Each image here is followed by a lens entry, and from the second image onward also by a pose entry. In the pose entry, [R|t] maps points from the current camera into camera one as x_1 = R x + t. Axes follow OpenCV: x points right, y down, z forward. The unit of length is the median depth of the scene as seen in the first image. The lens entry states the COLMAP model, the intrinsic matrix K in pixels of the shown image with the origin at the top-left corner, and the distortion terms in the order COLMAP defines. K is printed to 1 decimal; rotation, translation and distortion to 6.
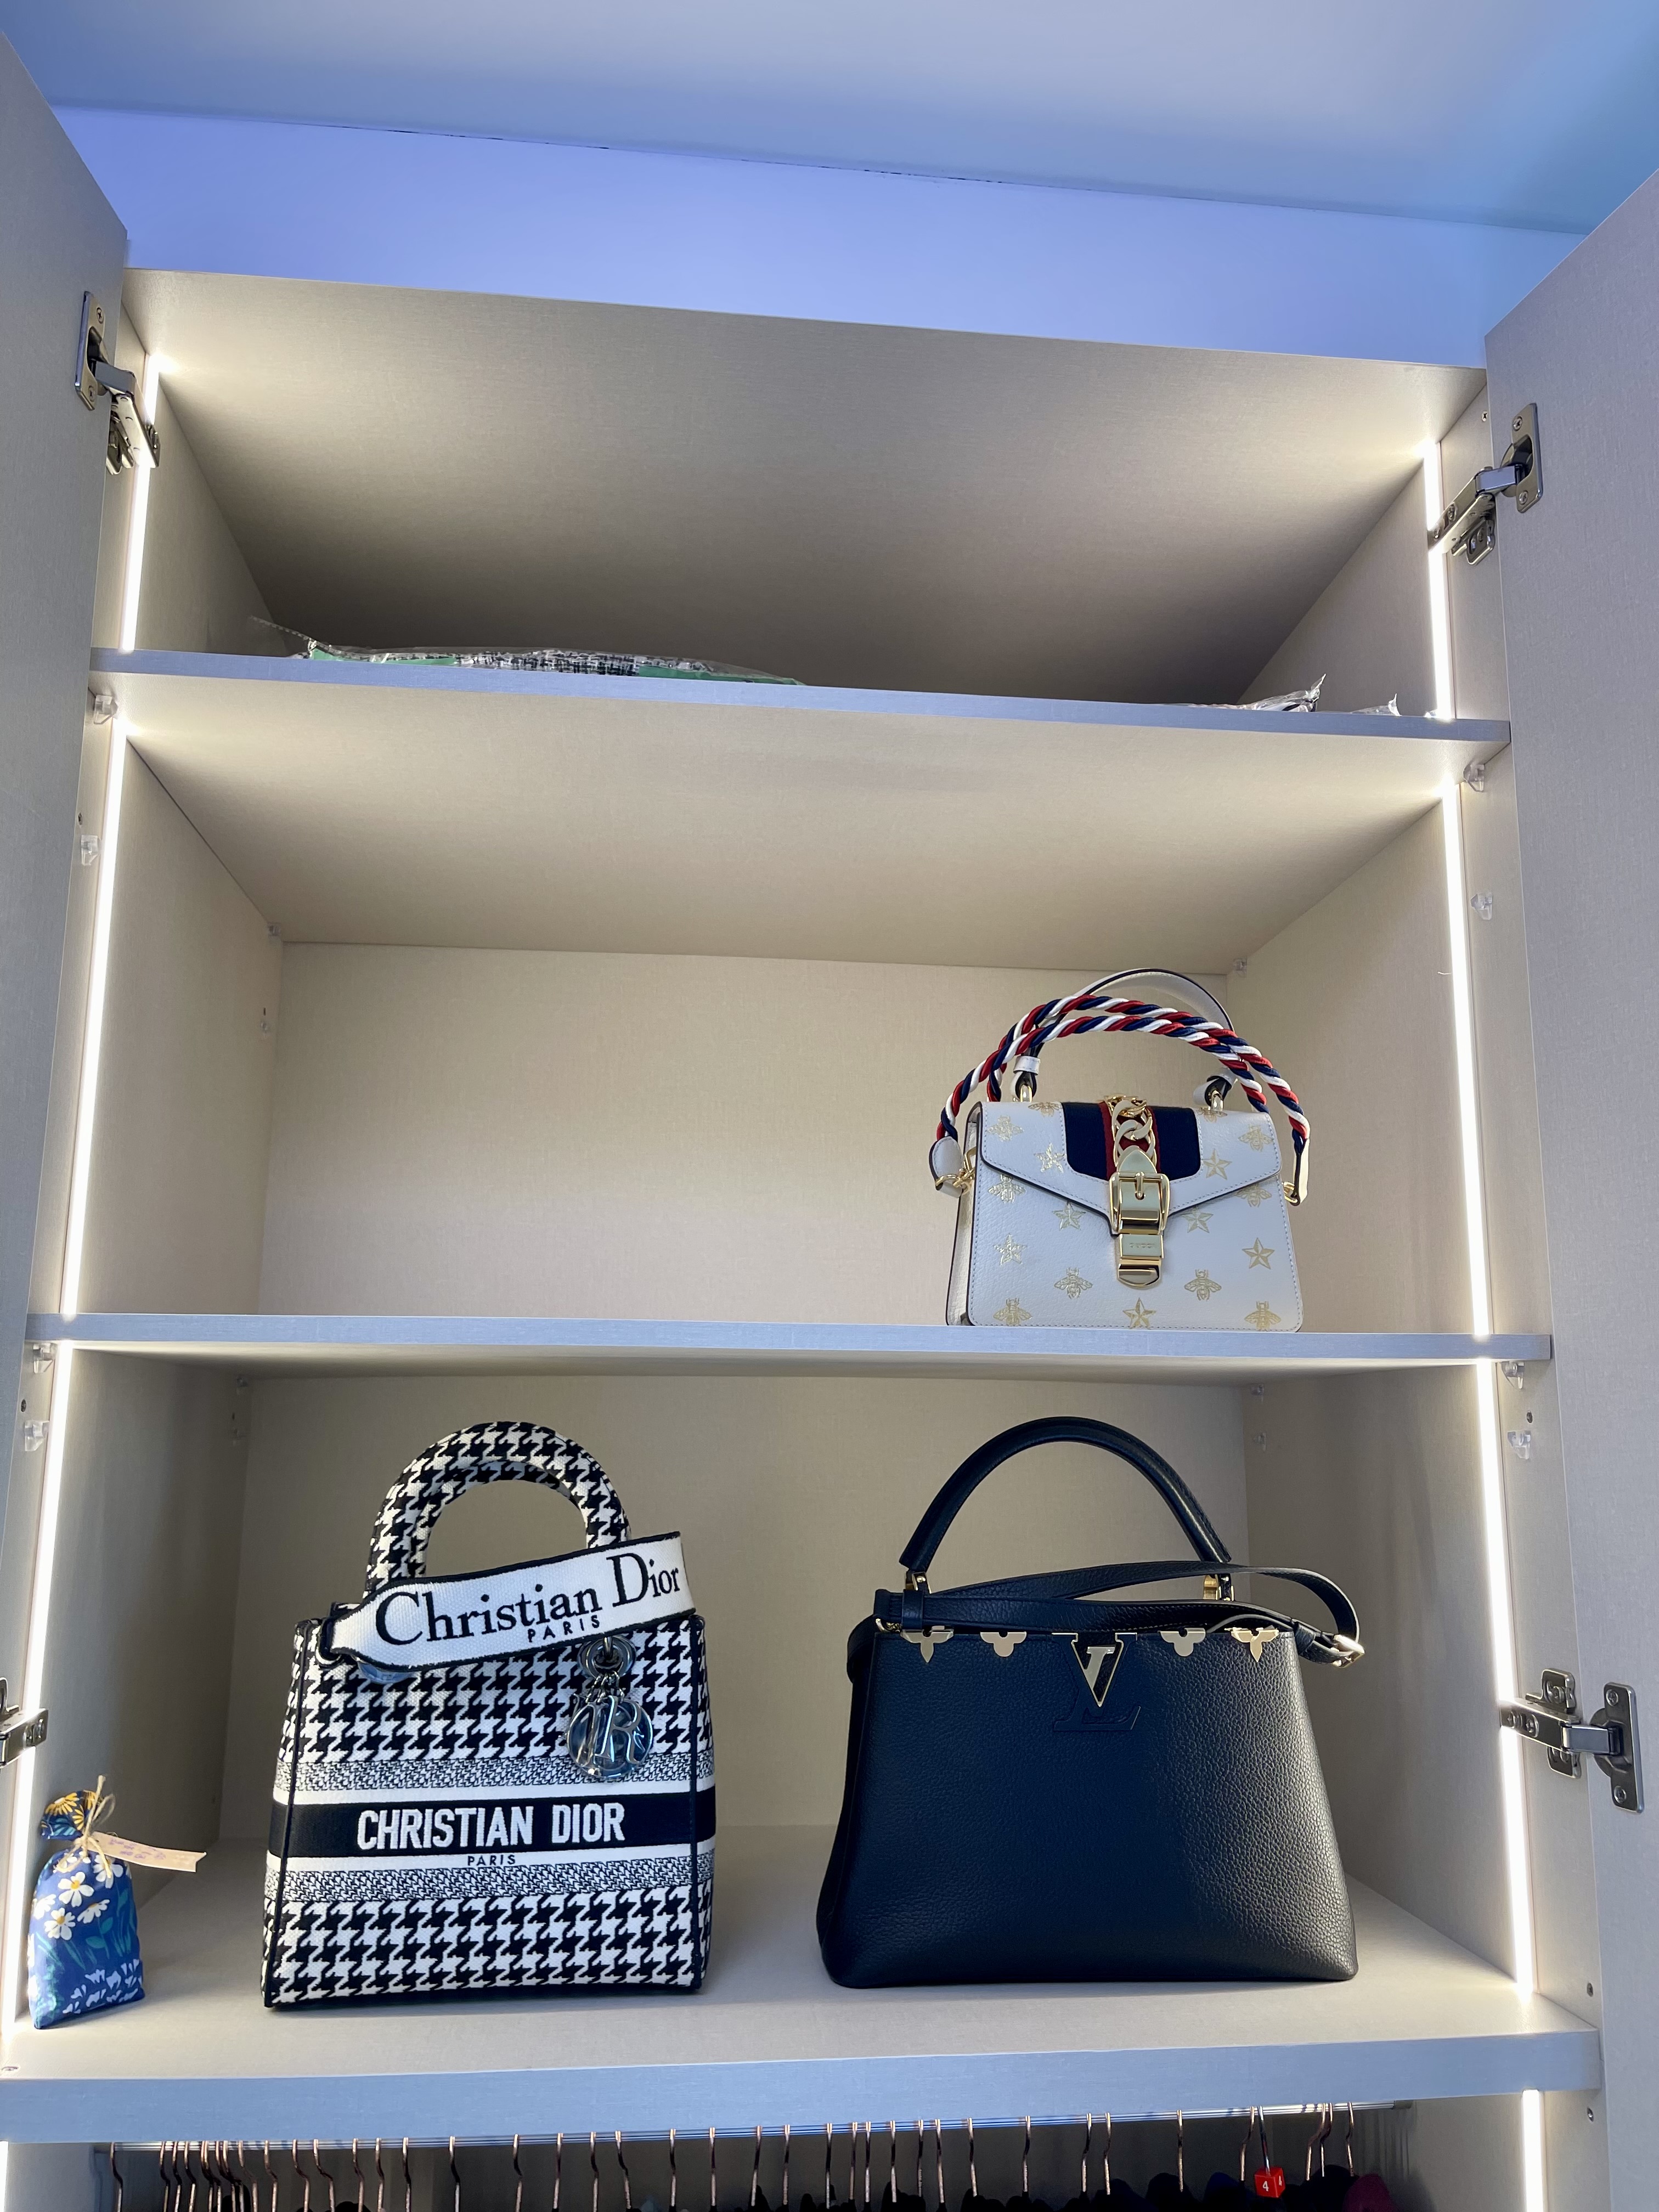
lens RADIAL K [[1717.6, 0, 864.6], [0, 1717.6, 1122.9], [0, 0, 1]] dist [0.046398, -0.063929]
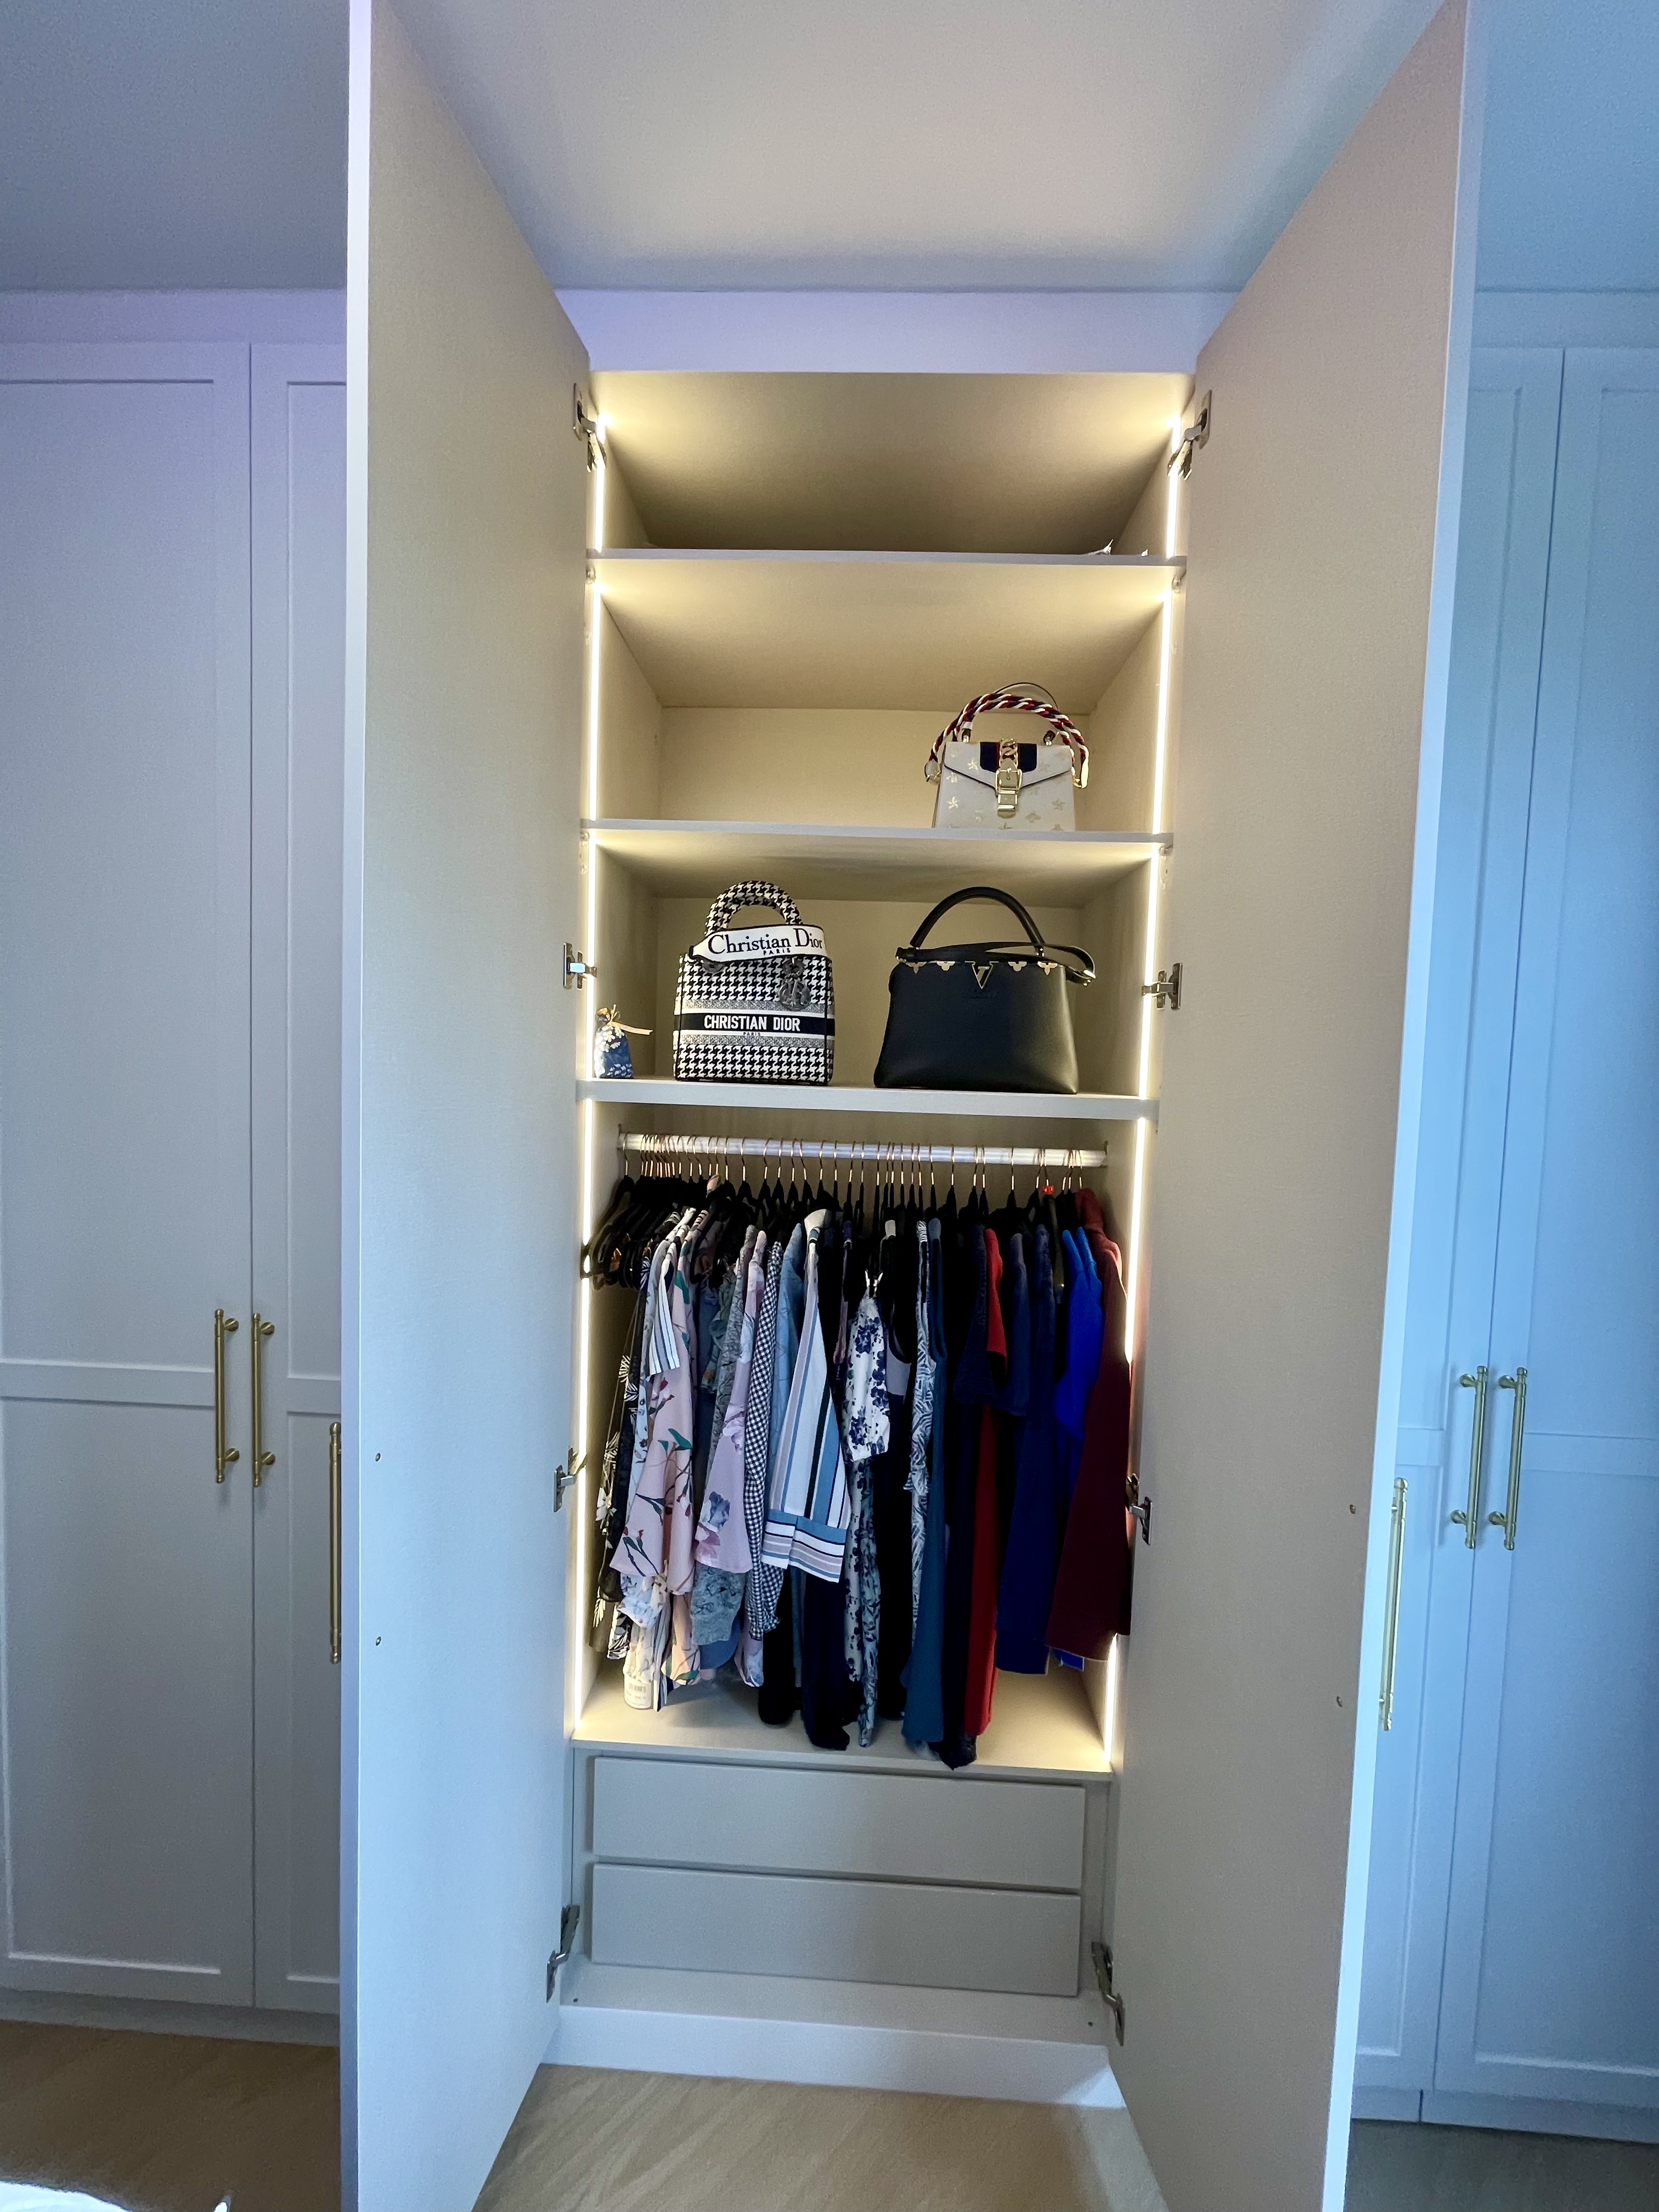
lens RADIAL K [[891.0, 0, 822.4], [0, 891.0, 1110.5], [0, 0, 1]] dist [-0.005004, -0.000156]
pose [[0.988266, 0.037707, -0.148017, 0.104519], [-0.000290, 0.969512, 0.245042, 0.188642], [0.152744, -0.242124, 0.958147, -0.353650]]
